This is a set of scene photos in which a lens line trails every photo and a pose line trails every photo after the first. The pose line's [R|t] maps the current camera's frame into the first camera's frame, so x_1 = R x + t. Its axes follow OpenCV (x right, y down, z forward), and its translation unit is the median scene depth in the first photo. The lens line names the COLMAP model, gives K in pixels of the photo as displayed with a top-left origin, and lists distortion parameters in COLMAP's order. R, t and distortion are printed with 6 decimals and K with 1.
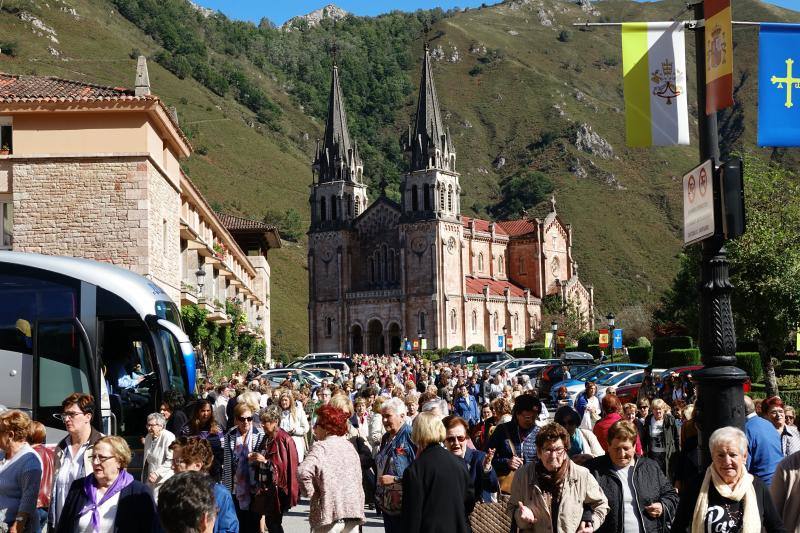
lens RADIAL K [[989.9, 0, 400.0], [0, 989.9, 266.5], [0, 0, 1]] dist [0.009447, 0.009784]
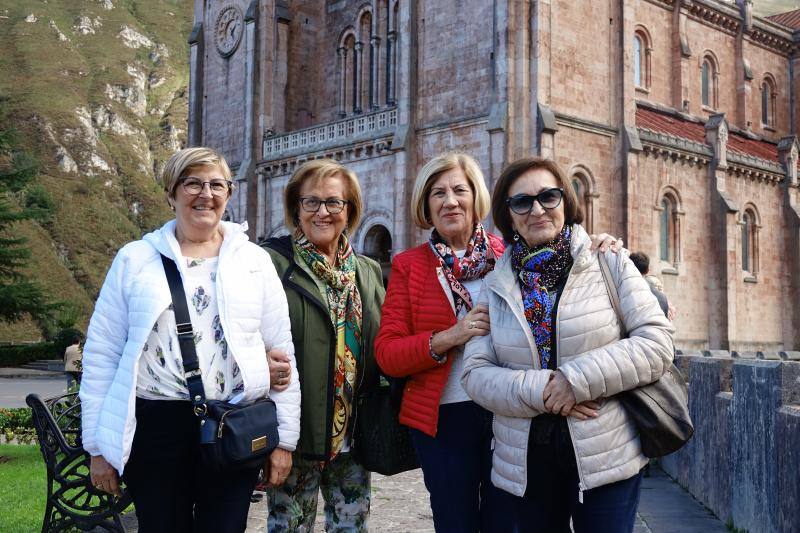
lens RADIAL K [[989.9, 0, 400.0], [0, 989.9, 266.5], [0, 0, 1]] dist [0.009447, 0.009784]
pose [[0.969496, 0.021749, -0.244140, 0.069258], [-0.014915, 0.999444, 0.029807, 0.058015], [0.244653, -0.025256, 0.969282, 0.694755]]
